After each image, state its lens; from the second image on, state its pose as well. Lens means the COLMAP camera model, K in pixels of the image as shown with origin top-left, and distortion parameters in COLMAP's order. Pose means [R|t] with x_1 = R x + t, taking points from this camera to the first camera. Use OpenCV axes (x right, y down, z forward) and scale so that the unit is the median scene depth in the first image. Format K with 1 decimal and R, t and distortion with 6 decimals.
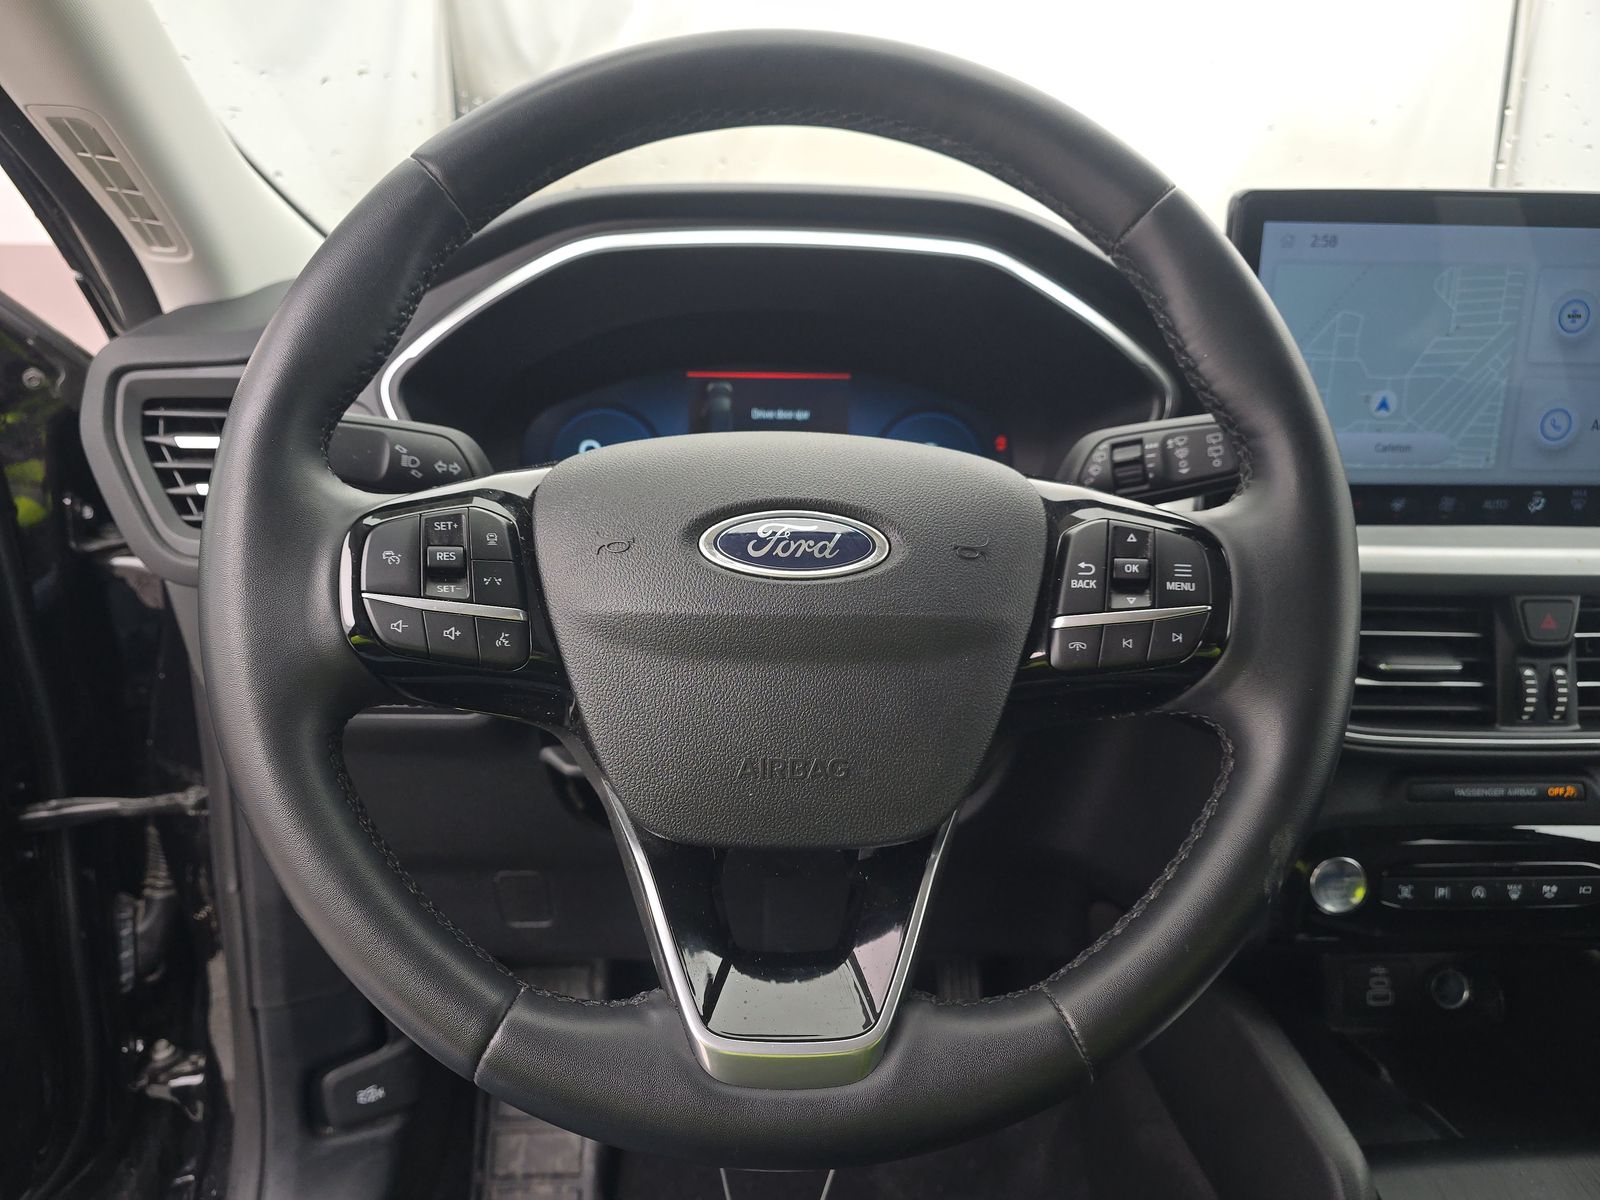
lens RADIAL K [[1083.9, 0, 799.4], [0, 1083.9, 602.1], [0, 0, 1]] dist [0.072922, -0.091691]
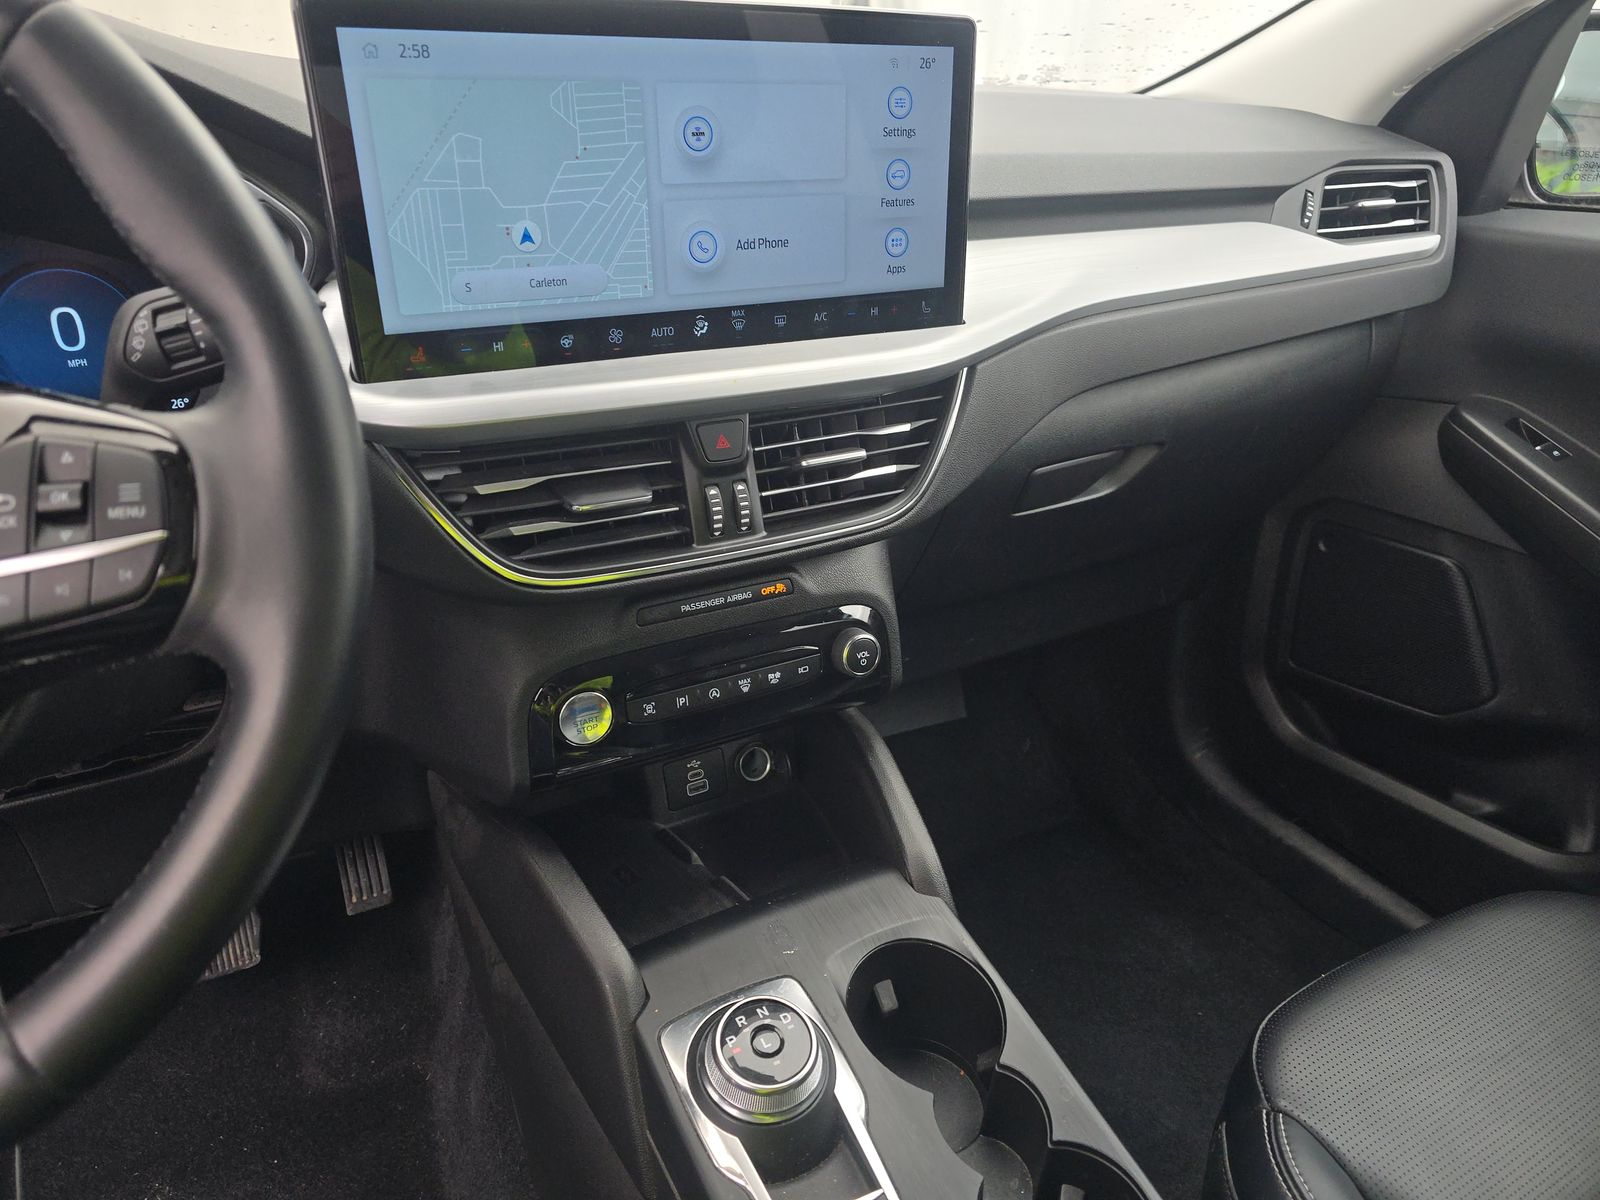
lens RADIAL K [[1083.9, 0, 799.4], [0, 1083.9, 602.1], [0, 0, 1]] dist [0.072922, -0.091691]
pose [[0.899668, -0.189944, 0.393090, 0.305128], [0.120901, 0.973576, 0.193732, -0.025558], [-0.419501, -0.126769, 0.898860, 0.005122]]
